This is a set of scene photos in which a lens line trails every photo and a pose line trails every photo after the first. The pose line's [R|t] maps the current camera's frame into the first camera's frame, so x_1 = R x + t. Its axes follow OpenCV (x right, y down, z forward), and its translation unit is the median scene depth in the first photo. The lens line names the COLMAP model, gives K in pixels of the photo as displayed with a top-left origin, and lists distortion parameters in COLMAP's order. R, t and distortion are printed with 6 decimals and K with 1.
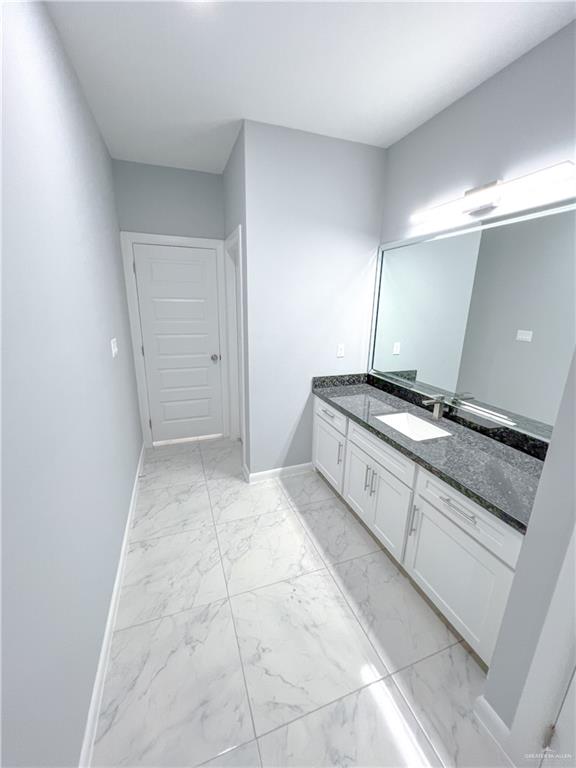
lens RADIAL K [[305.4, 0, 288.6], [0, 305.4, 383.1], [0, 0, 1]] dist [-0.003140, -0.000066]
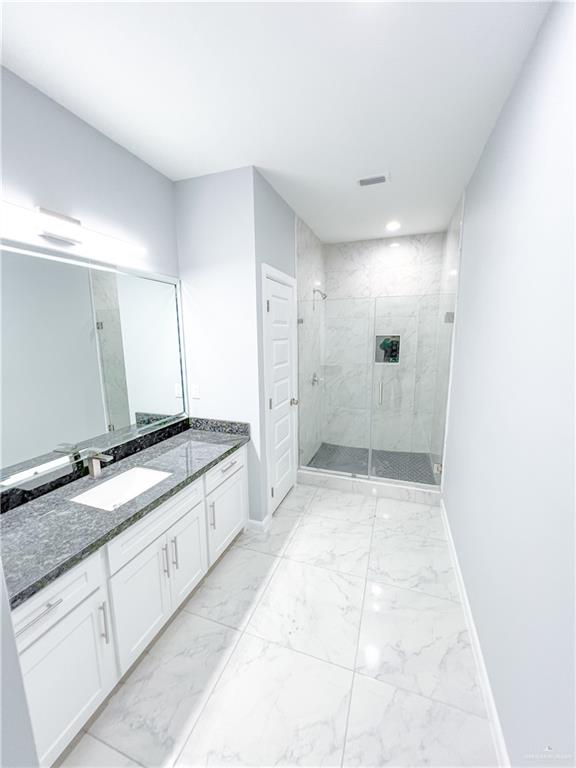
lens RADIAL K [[305.4, 0, 290.7], [0, 305.4, 381.0], [0, 0, 1]] dist [-0.003140, -0.000066]
pose [[-0.769340, -0.112155, 0.628918, -0.484716], [0.156646, 0.921295, 0.355917, -0.389420], [-0.619337, 0.372338, -0.691221, 1.323185]]
